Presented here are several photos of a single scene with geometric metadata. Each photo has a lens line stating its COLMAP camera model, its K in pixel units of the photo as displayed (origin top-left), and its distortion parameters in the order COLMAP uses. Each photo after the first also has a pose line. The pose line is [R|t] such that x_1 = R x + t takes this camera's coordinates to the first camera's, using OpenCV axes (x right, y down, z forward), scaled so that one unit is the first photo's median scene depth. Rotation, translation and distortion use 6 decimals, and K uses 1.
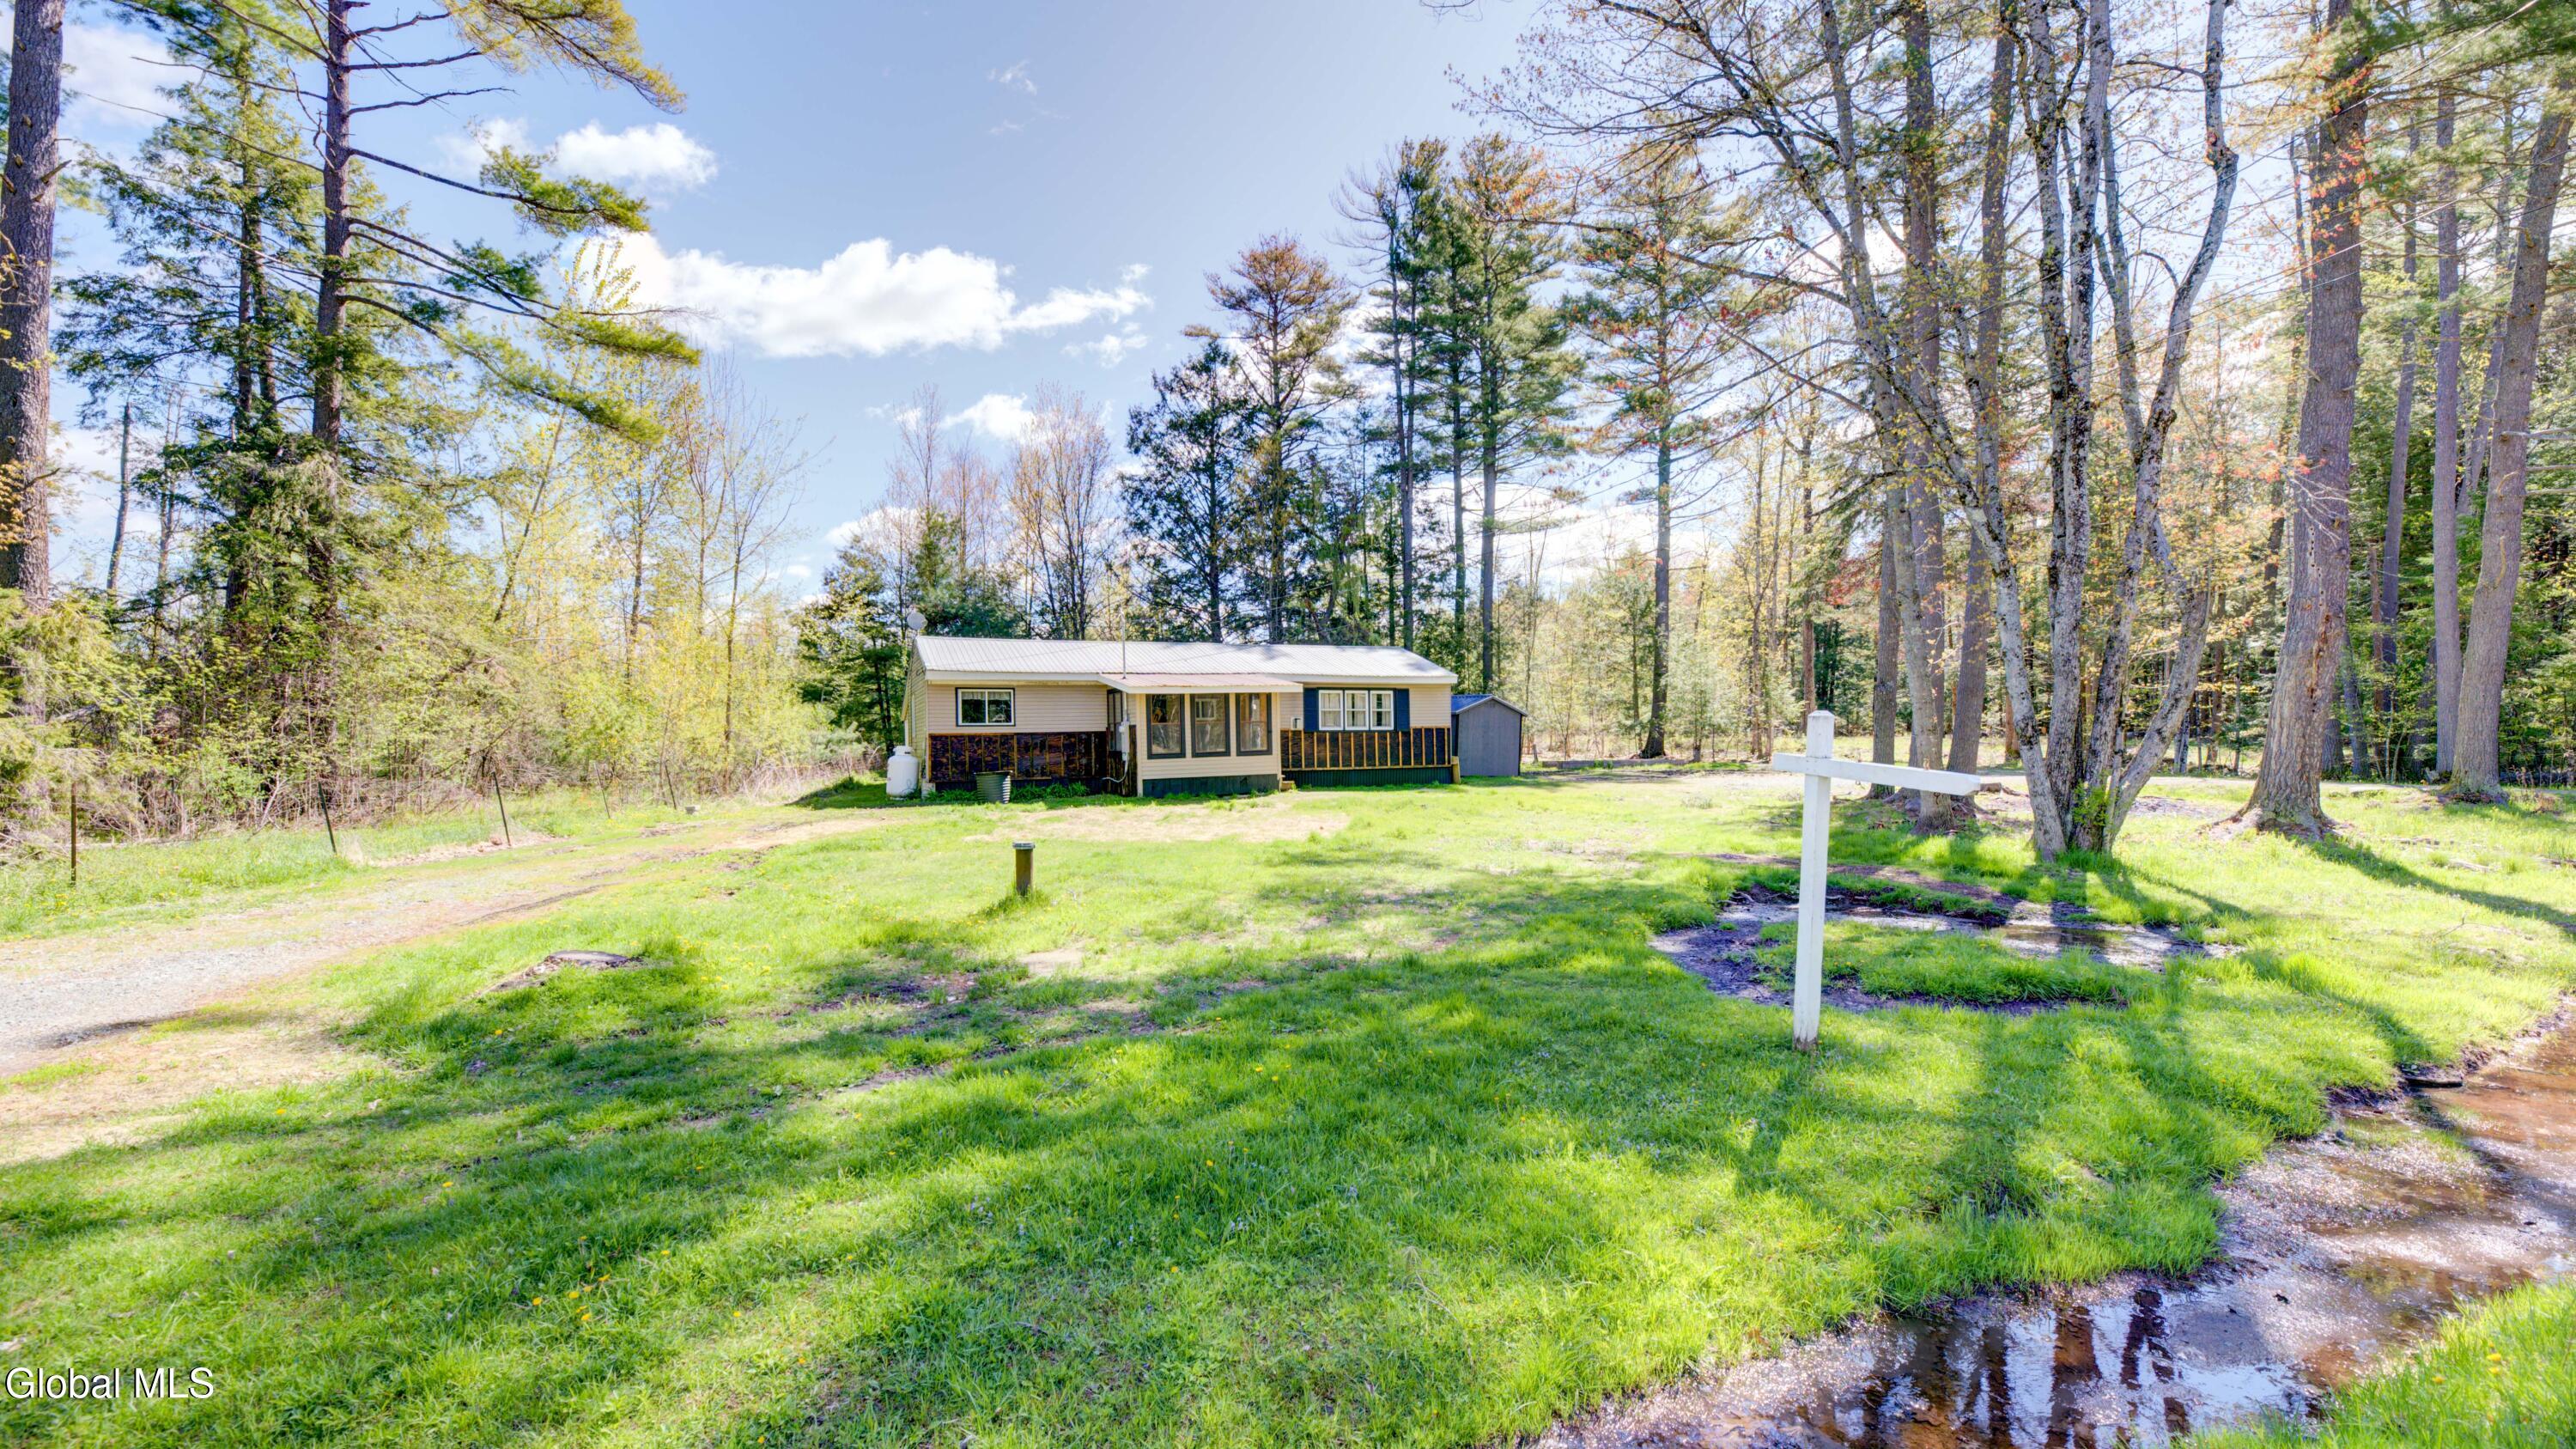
lens RADIAL K [[1066.6, 0, 1291.4], [0, 1066.6, 763.9], [0, 0, 1]] dist [0.000681, 0.000023]
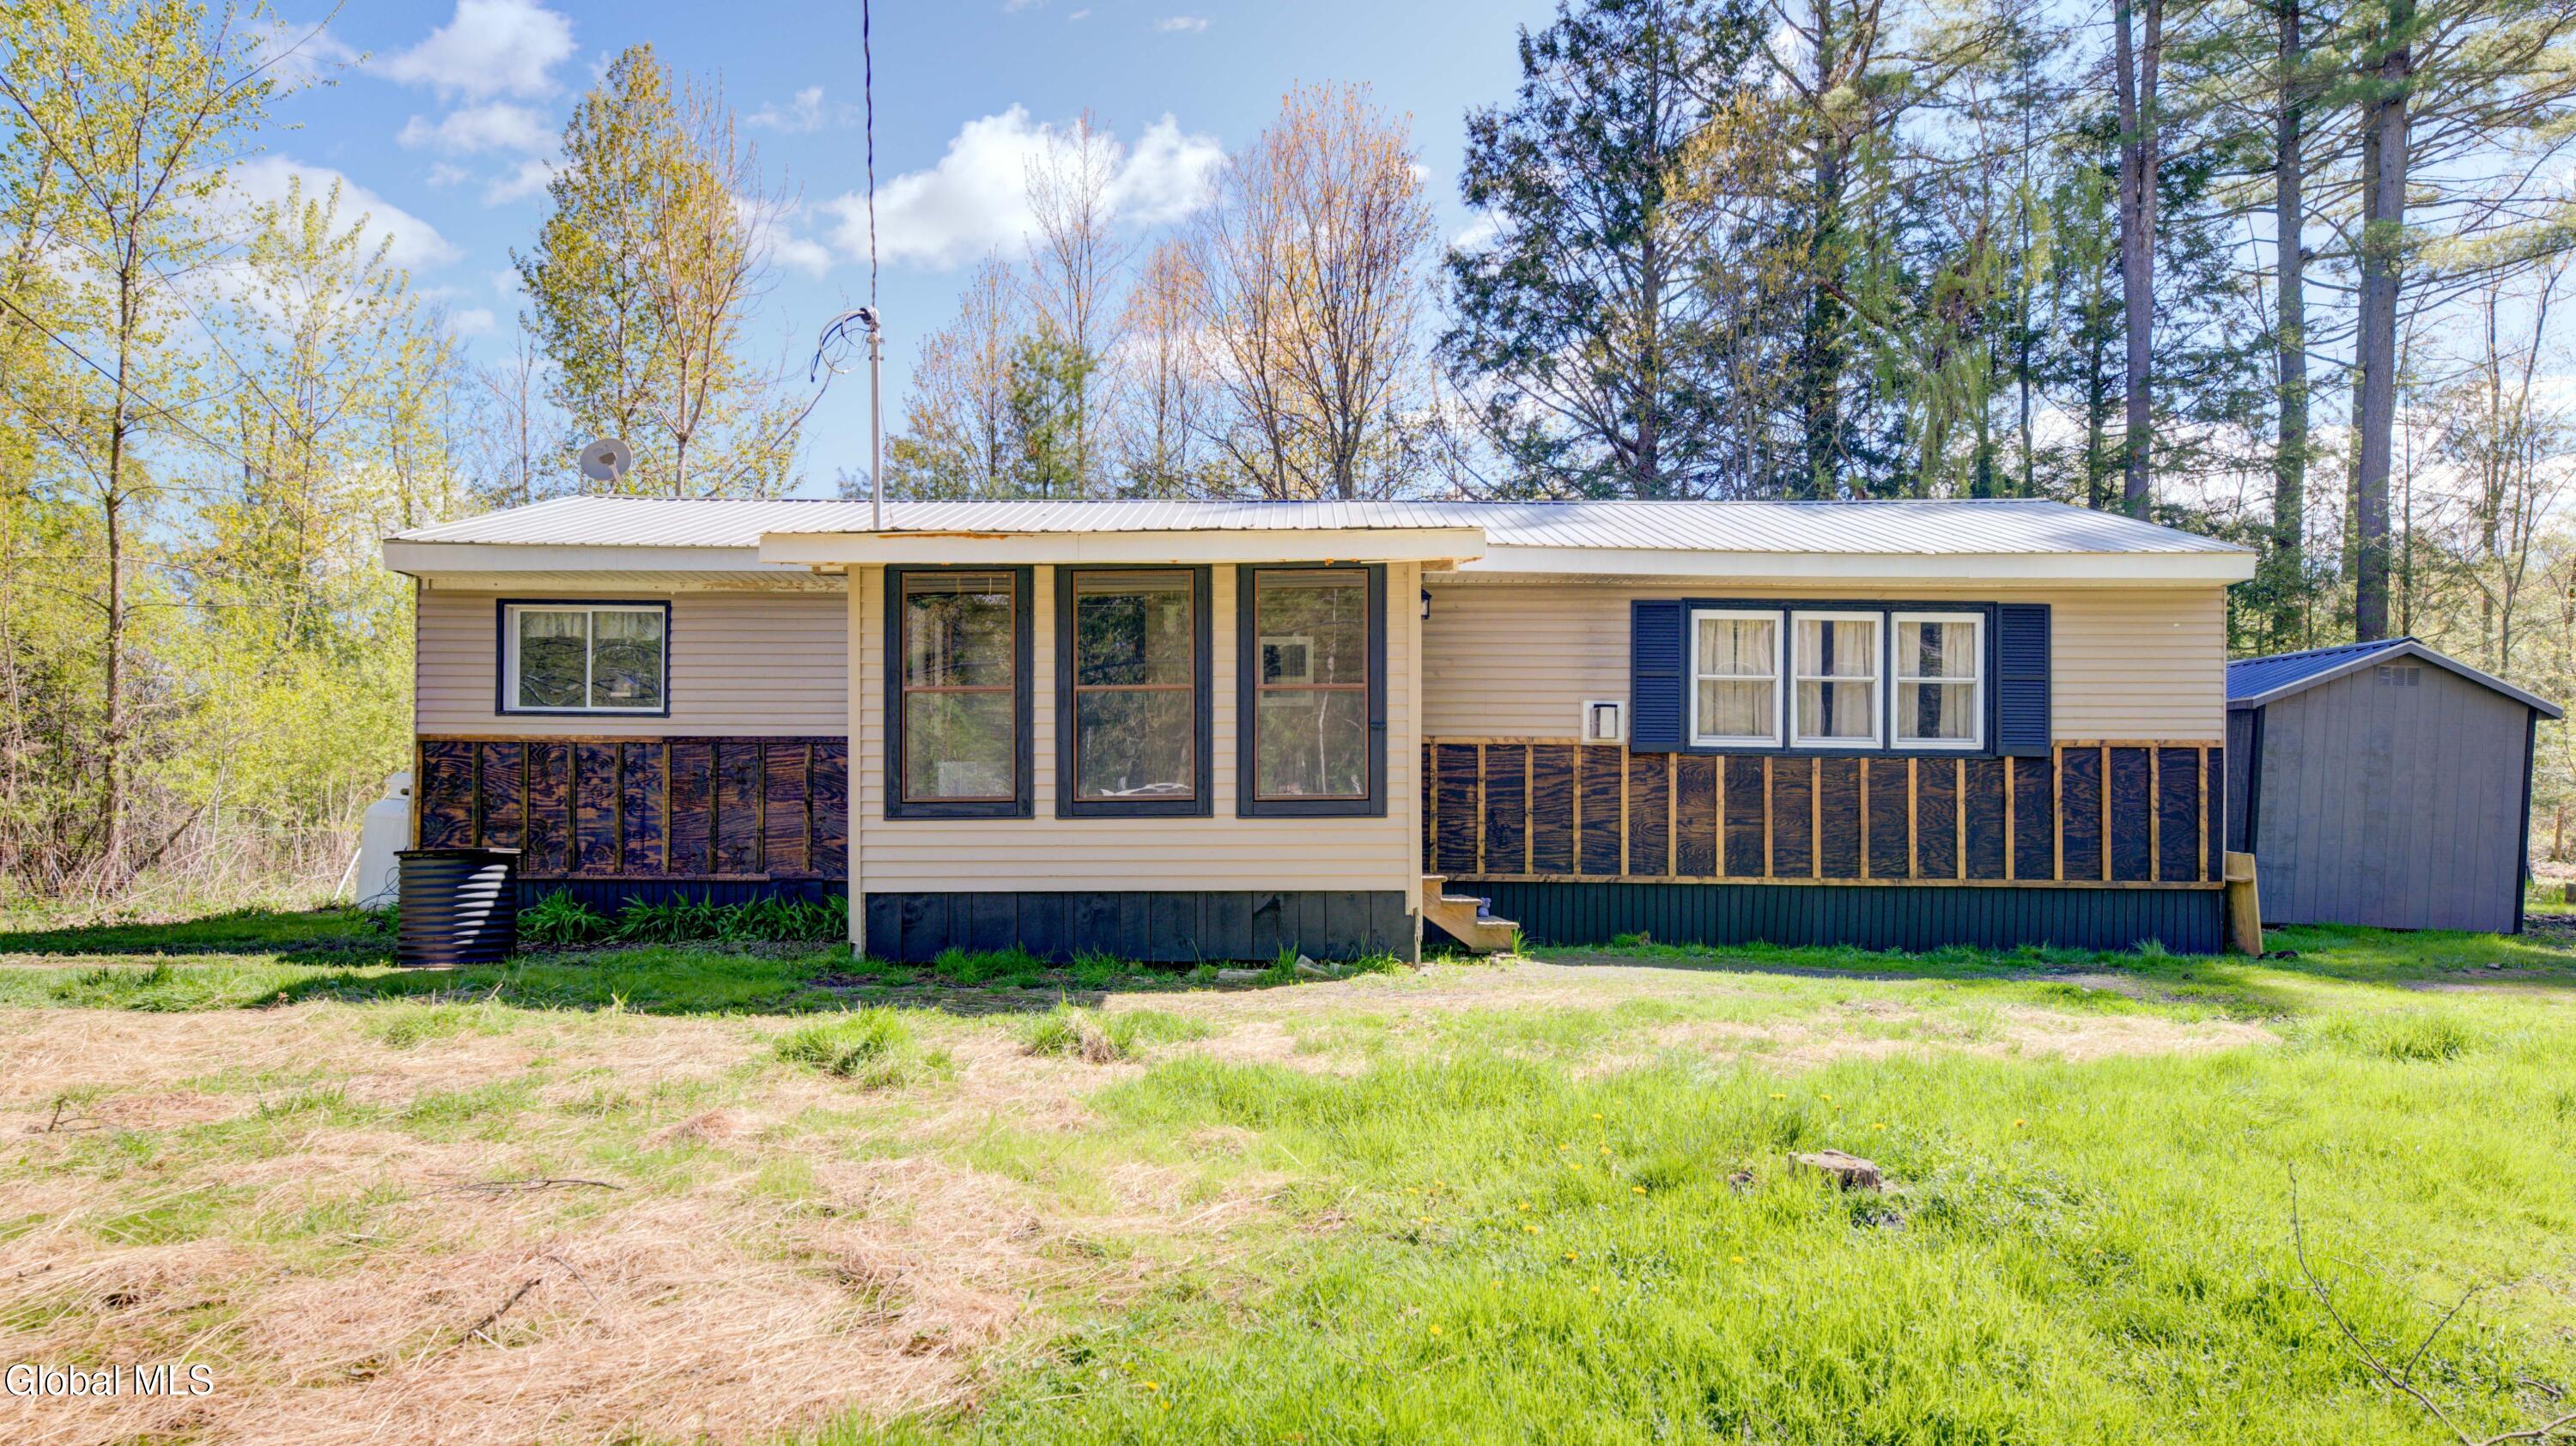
lens RADIAL K [[1588.5, 0, 1184.0], [0, 1588.5, 837.1], [0, 0, 1]] dist [-0.033148, -0.000615]
pose [[0.894152, 0.023770, -0.447133, 0.093581], [-0.032019, 0.999428, -0.010898, 0.001986], [0.446618, 0.024061, 0.894401, 0.539176]]
